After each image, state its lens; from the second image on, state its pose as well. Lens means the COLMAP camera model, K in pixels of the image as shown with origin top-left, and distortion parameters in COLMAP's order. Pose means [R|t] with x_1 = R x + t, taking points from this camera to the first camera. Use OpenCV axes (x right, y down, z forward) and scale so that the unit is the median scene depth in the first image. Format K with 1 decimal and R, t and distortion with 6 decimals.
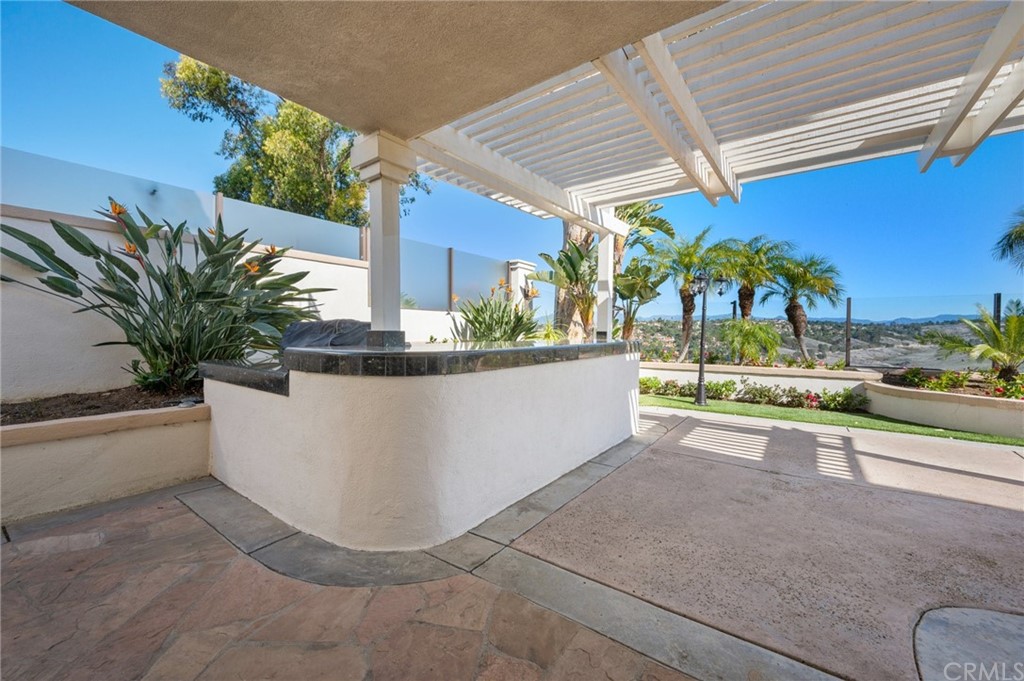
lens RADIAL K [[411.3, 0, 510.5], [0, 411.3, 325.4], [0, 0, 1]] dist [0.005875, 0.000222]
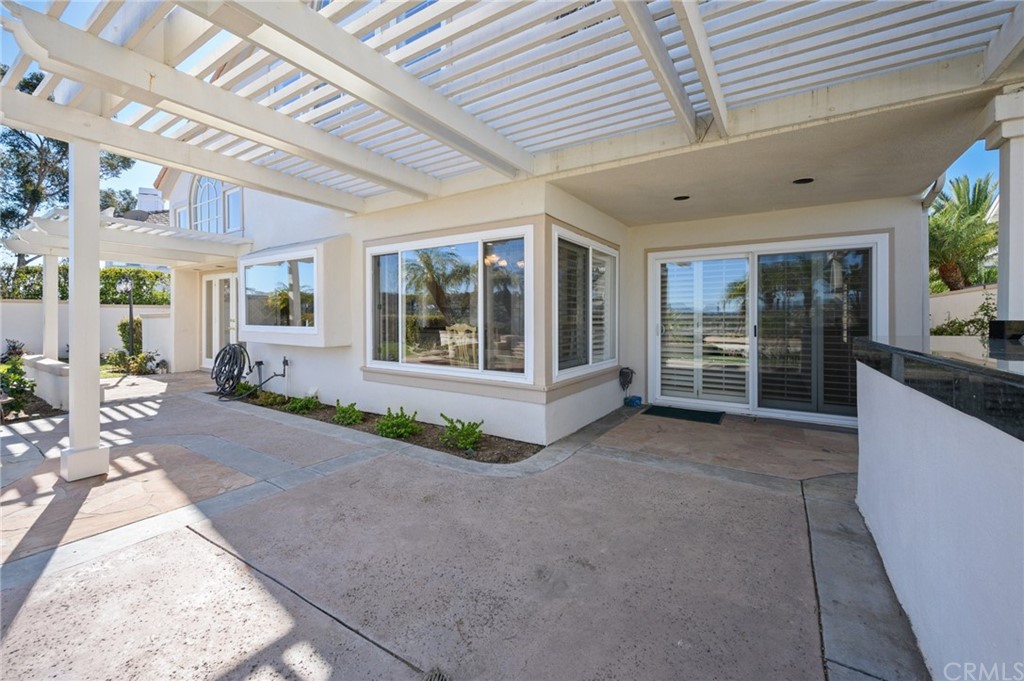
lens RADIAL K [[411.3, 0, 510.5], [0, 411.3, 325.4], [0, 0, 1]] dist [0.005875, 0.000222]
pose [[-0.998644, -0.007179, -0.051557, 0.346367], [-0.007407, 0.999964, 0.004226, 0.011520], [0.051525, 0.004603, -0.998661, 0.813935]]
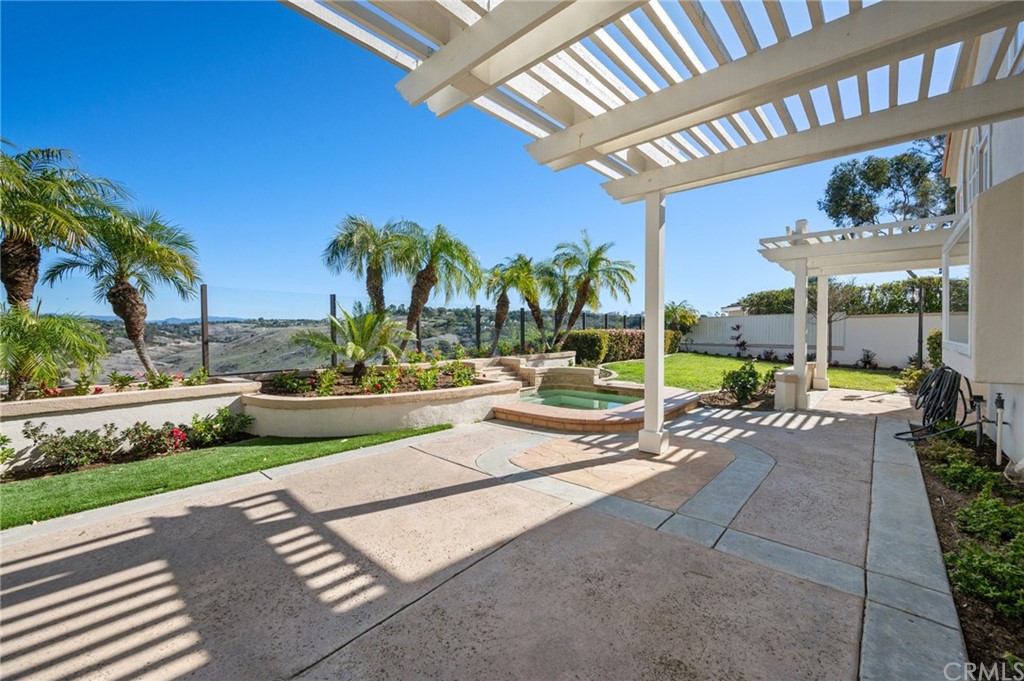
lens RADIAL K [[406.0, 0, 513.1], [0, 406.0, 346.6], [0, 0, 1]] dist [-0.000997, -0.000222]
pose [[0.109048, -0.043221, 0.993096, 0.174721], [-0.009894, 0.998958, 0.044563, 0.007641], [-0.993987, -0.014685, 0.108506, 0.431436]]
